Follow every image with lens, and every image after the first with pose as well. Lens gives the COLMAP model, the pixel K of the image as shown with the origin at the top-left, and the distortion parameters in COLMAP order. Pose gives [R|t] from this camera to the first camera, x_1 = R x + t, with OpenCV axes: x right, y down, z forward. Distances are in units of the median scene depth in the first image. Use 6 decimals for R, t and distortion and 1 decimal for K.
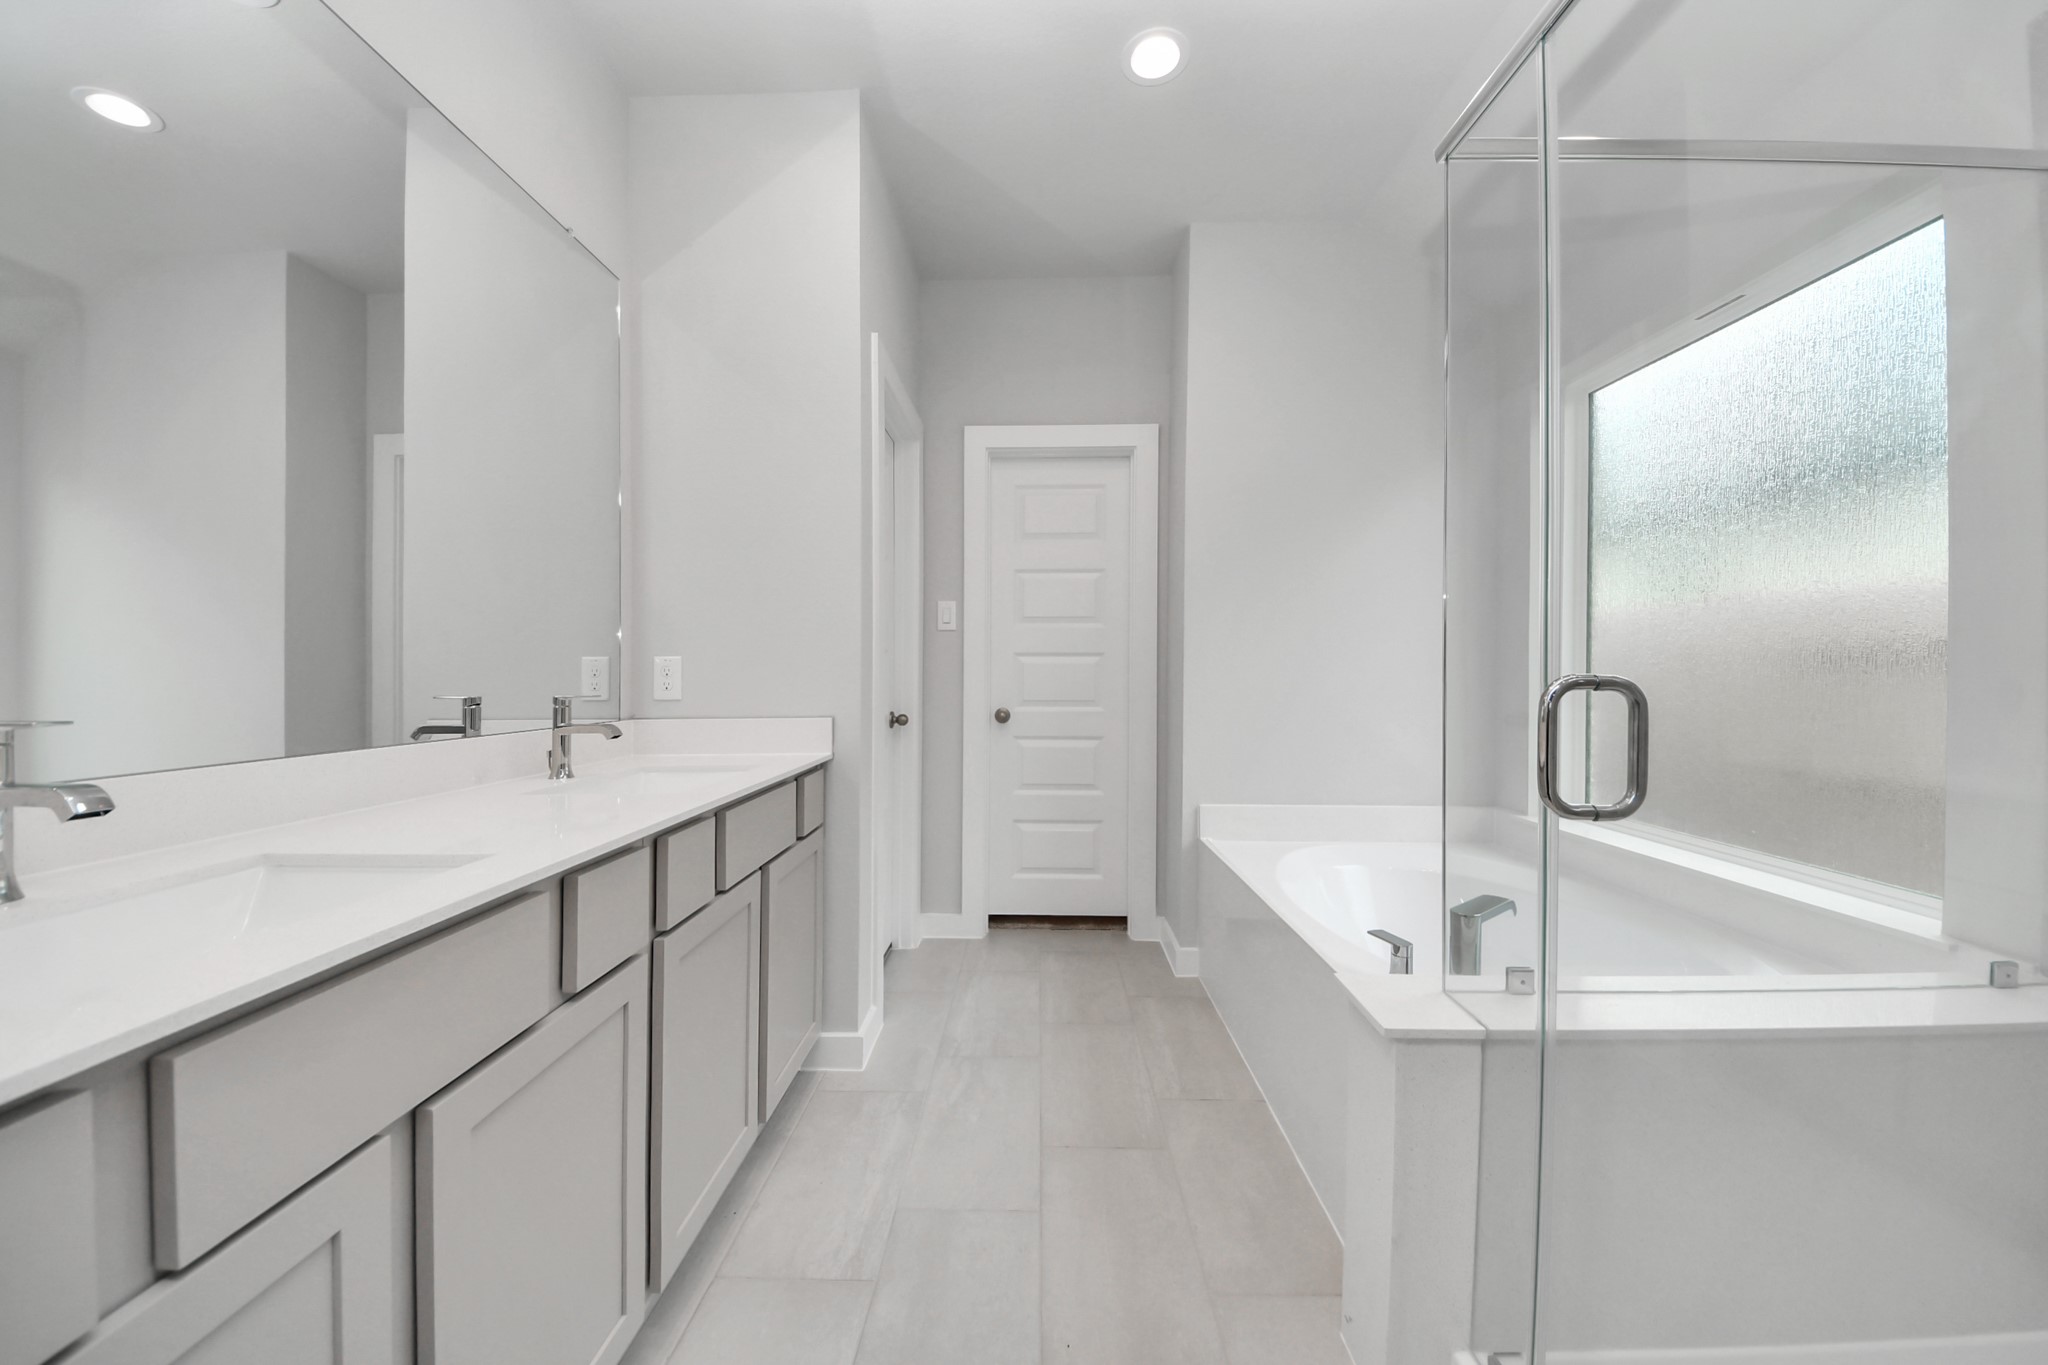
lens RADIAL K [[725.5, 0, 1018.7], [0, 725.5, 651.6], [0, 0, 1]] dist [-0.008696, -0.009690]
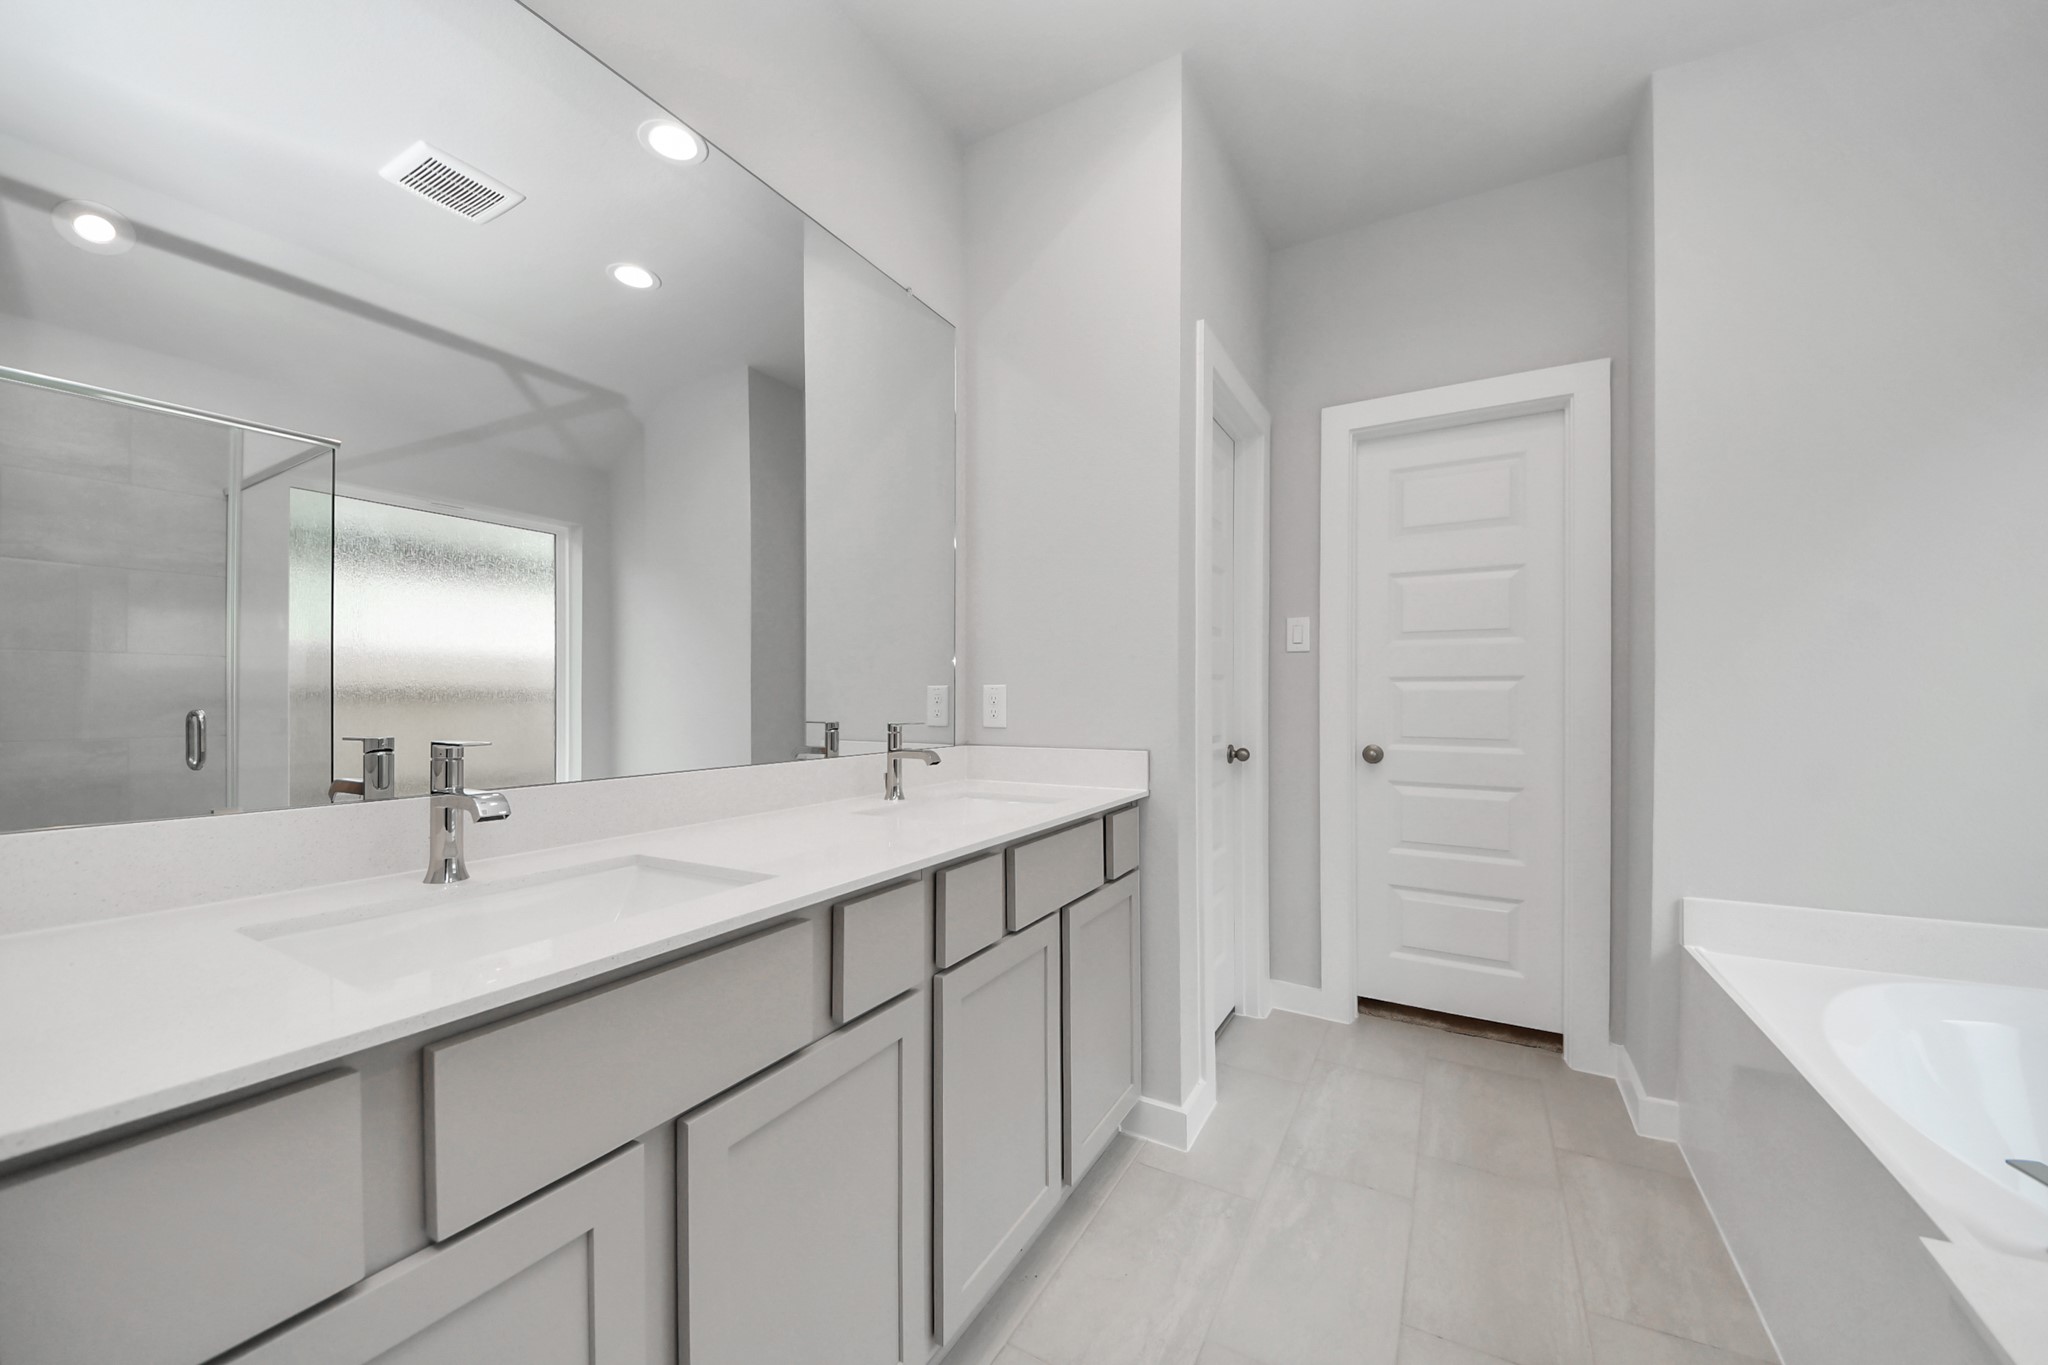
lens RADIAL K [[746.4, 0, 1005.3], [0, 746.4, 674.6], [0, 0, 1]] dist [0.018658, -0.024440]
pose [[0.873119, -0.011783, -0.487365, 0.043860], [0.010424, 0.999931, -0.005500, -0.001673], [0.487396, -0.000278, 0.873181, 0.093042]]
